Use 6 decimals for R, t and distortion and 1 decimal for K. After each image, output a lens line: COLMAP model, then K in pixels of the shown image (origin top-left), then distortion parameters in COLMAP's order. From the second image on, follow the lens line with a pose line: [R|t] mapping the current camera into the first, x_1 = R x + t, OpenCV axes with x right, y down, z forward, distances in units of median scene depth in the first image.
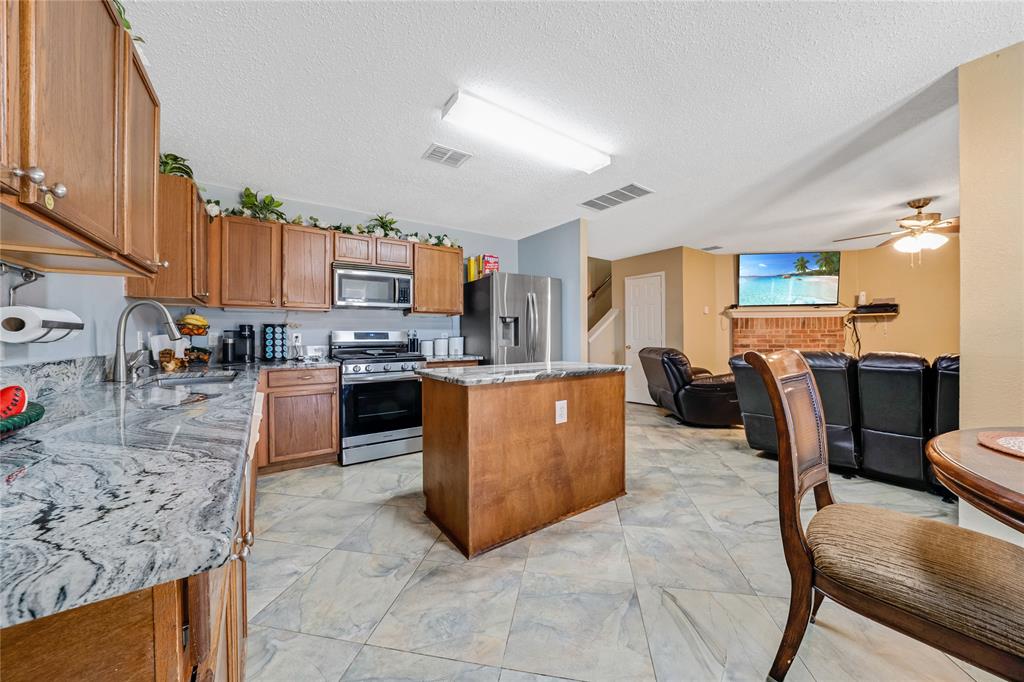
lens RADIAL K [[368.2, 0, 516.1], [0, 368.2, 334.6], [0, 0, 1]] dist [-0.031818, 0.006214]
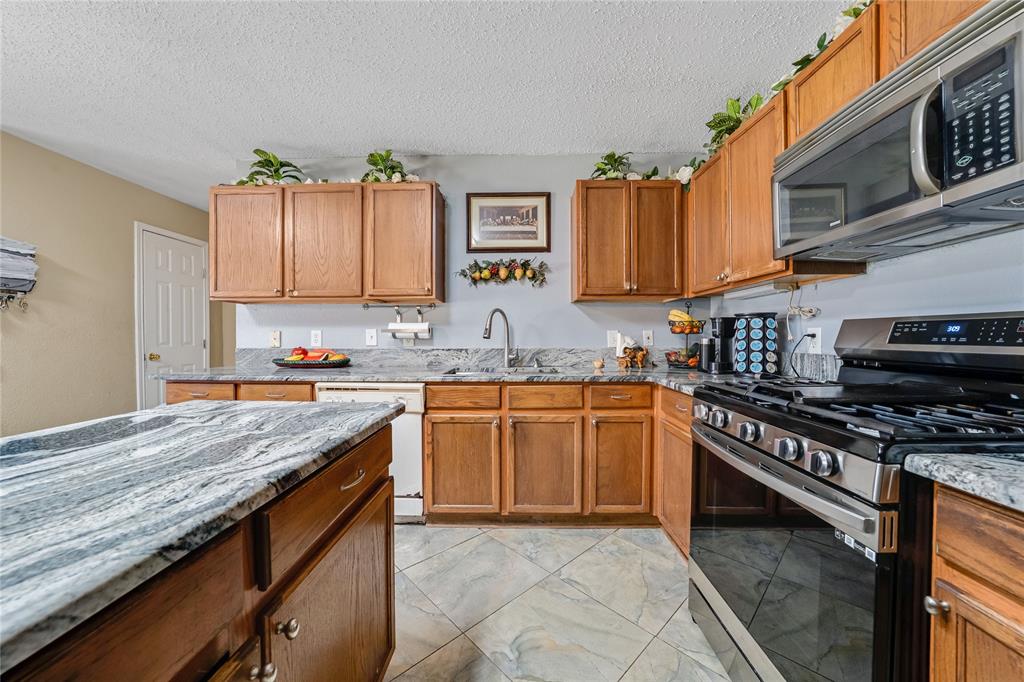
lens RADIAL K [[368.2, 0, 516.1], [0, 368.2, 334.6], [0, 0, 1]] dist [-0.031818, 0.006214]
pose [[-0.582342, 0.005485, -0.812925, 0.018874], [0.005671, 0.999980, 0.002685, 0.000934], [0.812924, -0.003046, -0.582362, 0.628702]]
